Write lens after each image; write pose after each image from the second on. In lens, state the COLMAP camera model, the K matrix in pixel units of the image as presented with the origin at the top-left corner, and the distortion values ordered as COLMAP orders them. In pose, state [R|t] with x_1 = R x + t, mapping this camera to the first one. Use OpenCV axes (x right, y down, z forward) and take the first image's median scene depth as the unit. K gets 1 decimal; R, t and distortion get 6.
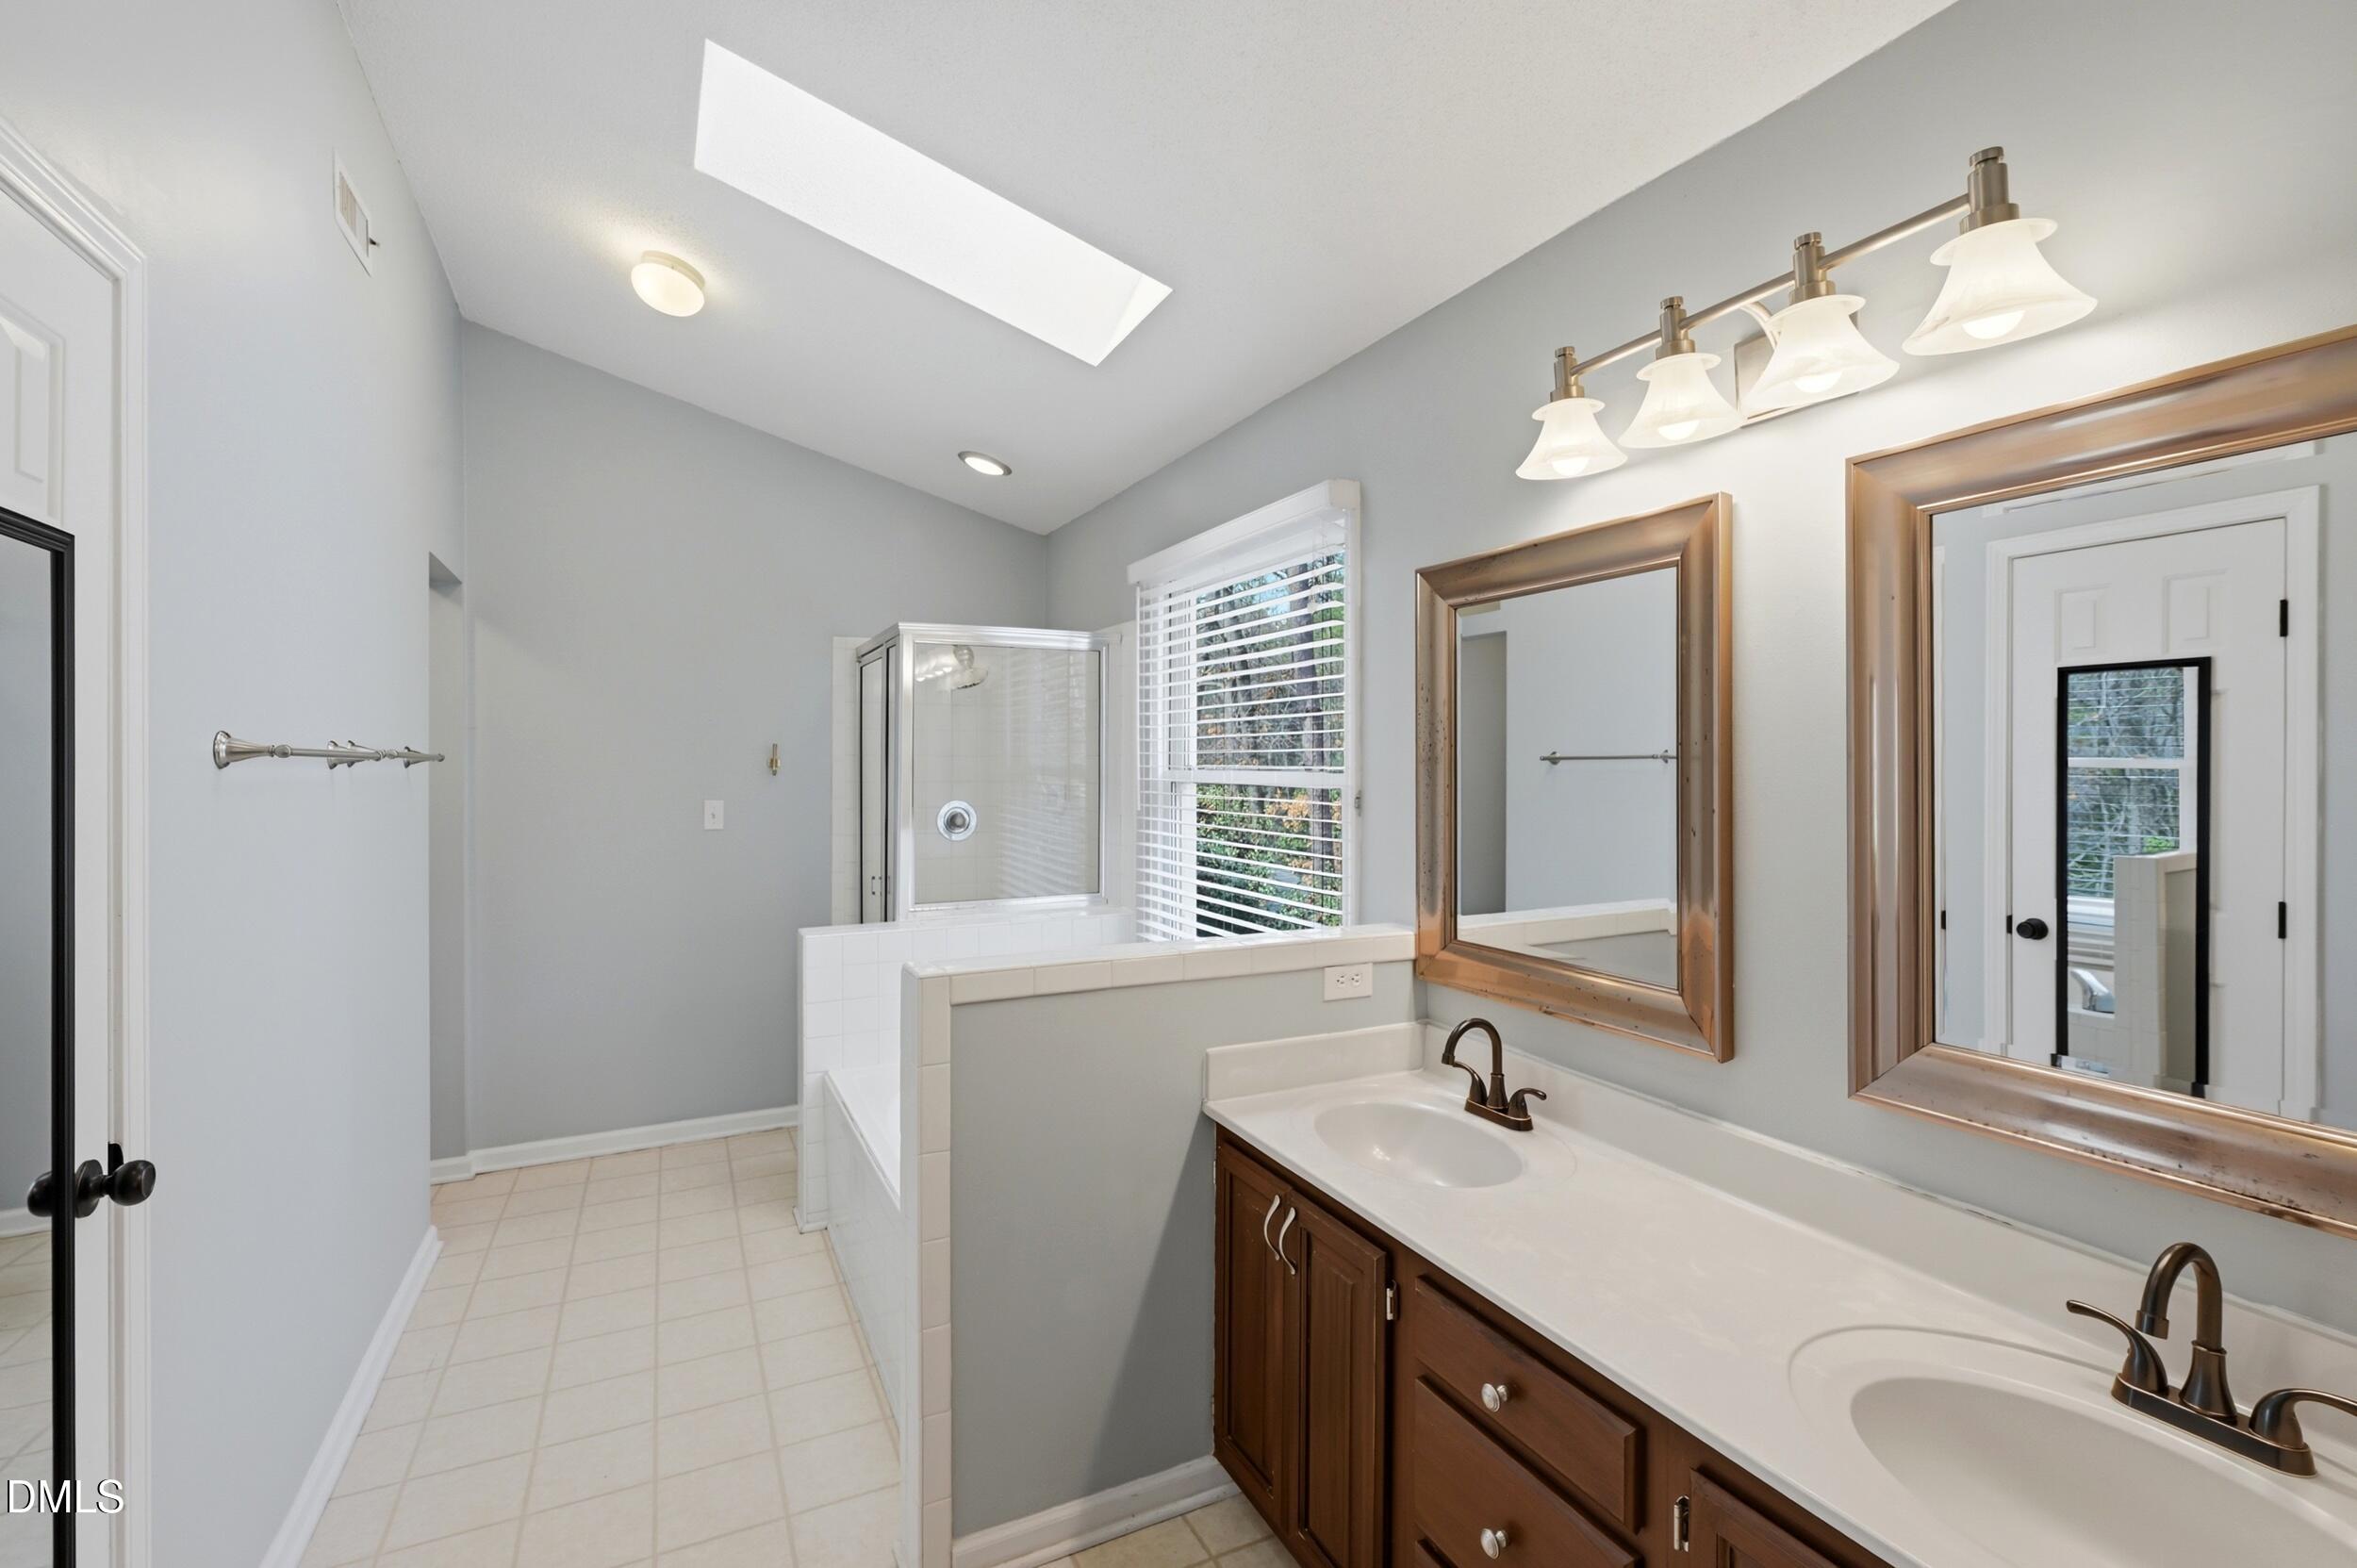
lens RADIAL K [[1071.5, 0, 1182.9], [0, 1071.5, 768.0], [0, 0, 1]] dist [-0.001612, -0.000093]
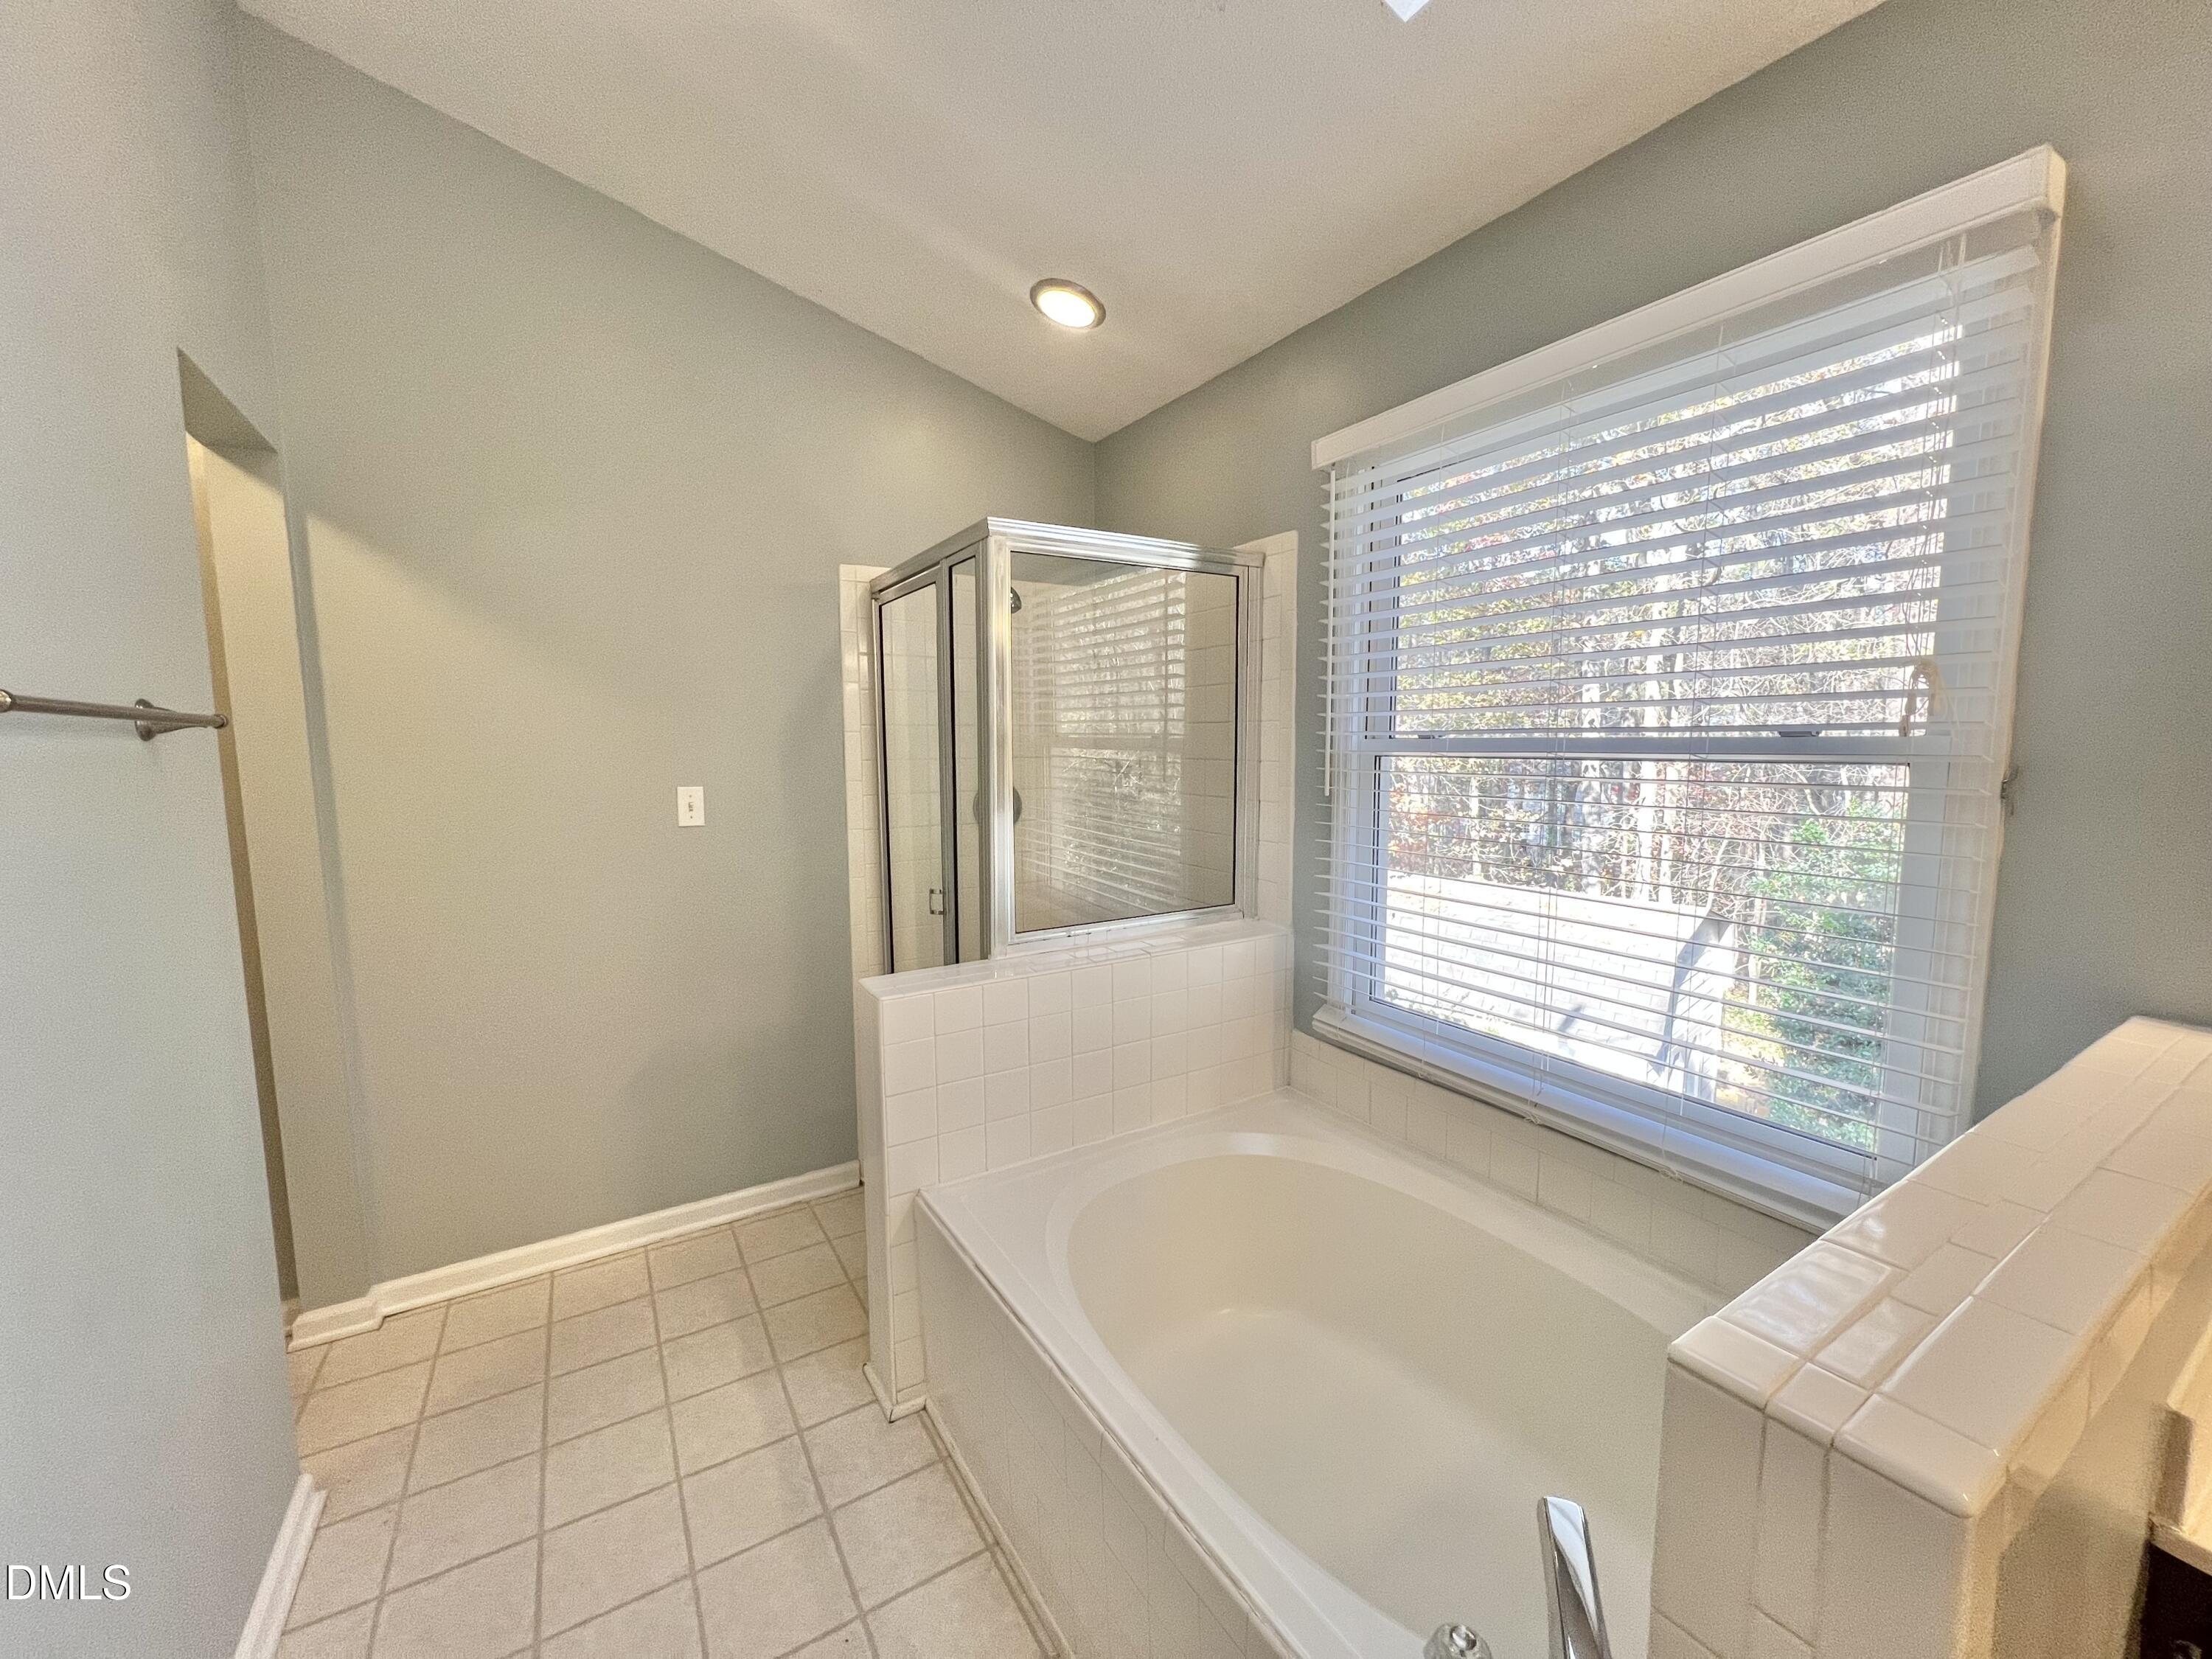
lens RADIAL K [[886.9, 0, 1101.6], [0, 886.9, 838.8], [0, 0, 1]] dist [0.002400, 0.000148]
pose [[0.996160, -0.016859, 0.085908, -0.246699], [0.007799, 0.994470, 0.104730, 0.004786], [-0.087198, -0.103658, 0.990783, 0.433224]]
